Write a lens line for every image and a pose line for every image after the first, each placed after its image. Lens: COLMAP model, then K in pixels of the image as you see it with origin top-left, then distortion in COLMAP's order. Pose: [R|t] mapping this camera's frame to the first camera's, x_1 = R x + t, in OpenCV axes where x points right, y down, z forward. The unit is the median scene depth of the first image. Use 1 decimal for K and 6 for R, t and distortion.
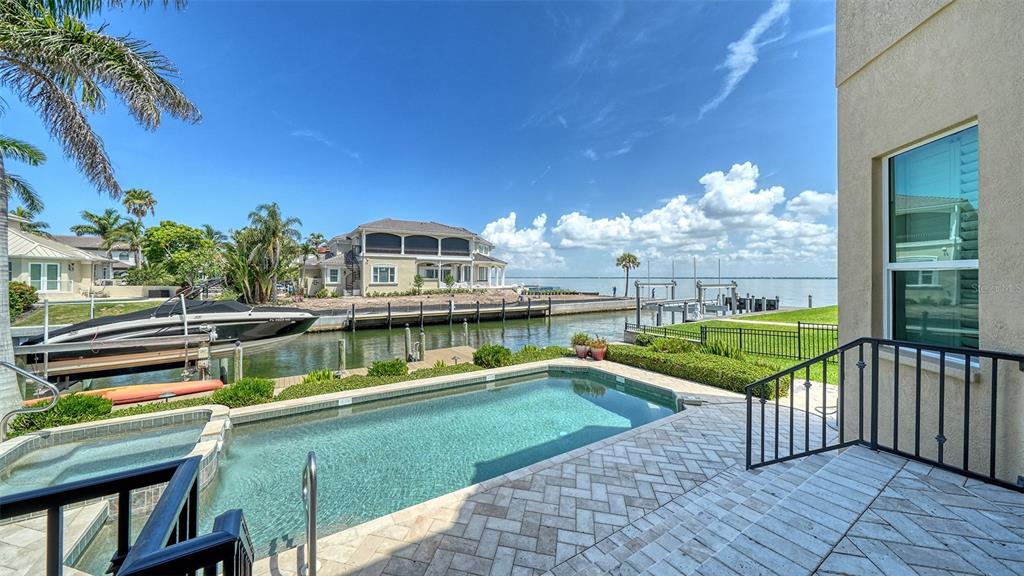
lens RADIAL K [[357.4, 0, 511.9], [0, 357.4, 276.9], [0, 0, 1]] dist [0.000433, 0.000138]
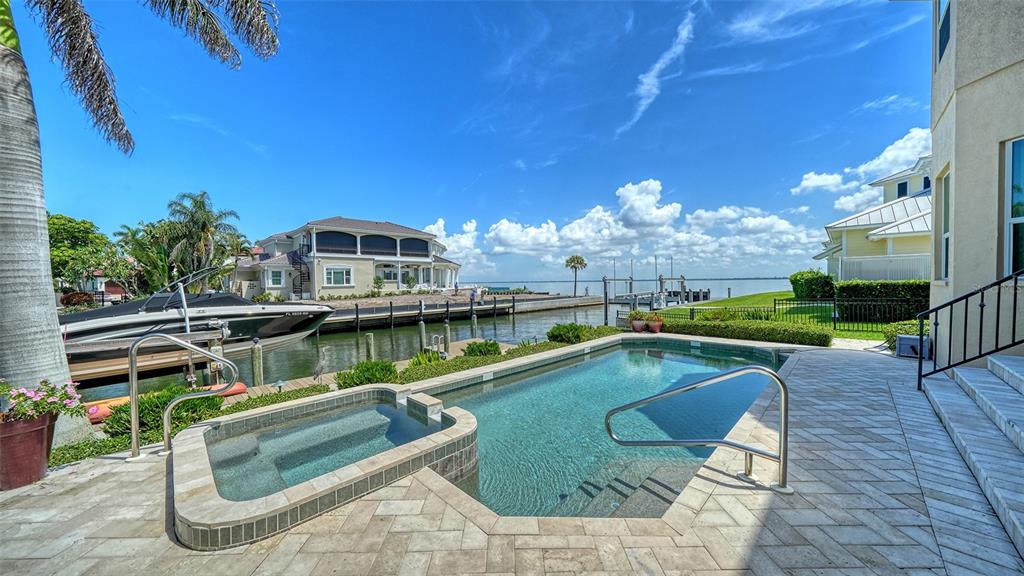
lens RADIAL K [[343.8, 0, 522.4], [0, 343.8, 294.5], [0, 0, 1]] dist [0.001367, 0.000188]
pose [[0.971424, -0.023195, 0.236214, -0.101268], [0.015464, 0.999284, 0.034531, 0.016966], [-0.236846, -0.029891, 0.971087, 0.014091]]
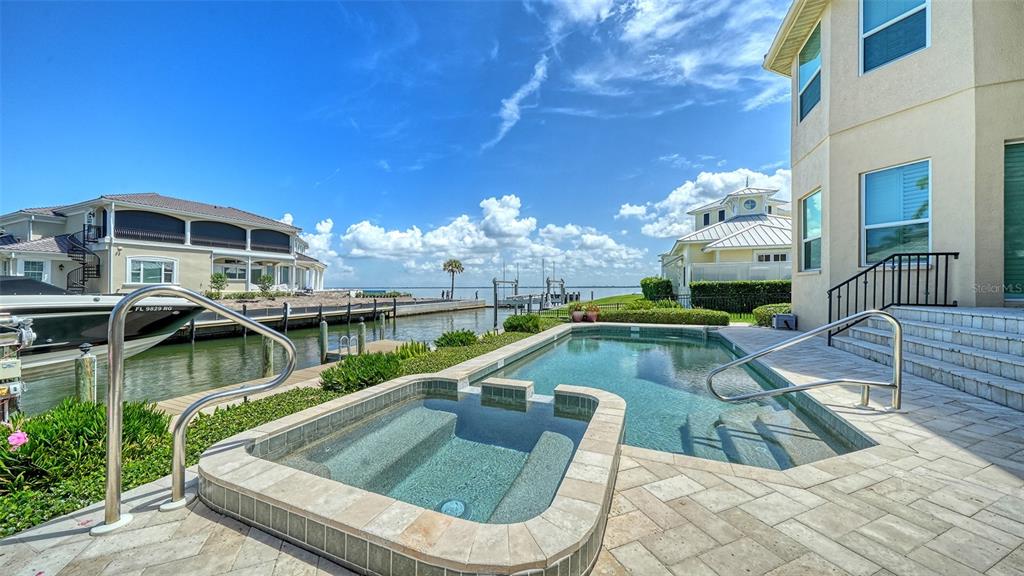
lens RADIAL K [[338.6, 0, 512.0], [0, 338.6, 288.0], [0, 0, 1]] dist [0.002522, 0.000196]
pose [[0.819658, -0.004610, 0.572835, -0.157227], [0.005819, 0.999983, -0.000280, 0.028573], [-0.572824, 0.003563, 0.819671, 0.052515]]
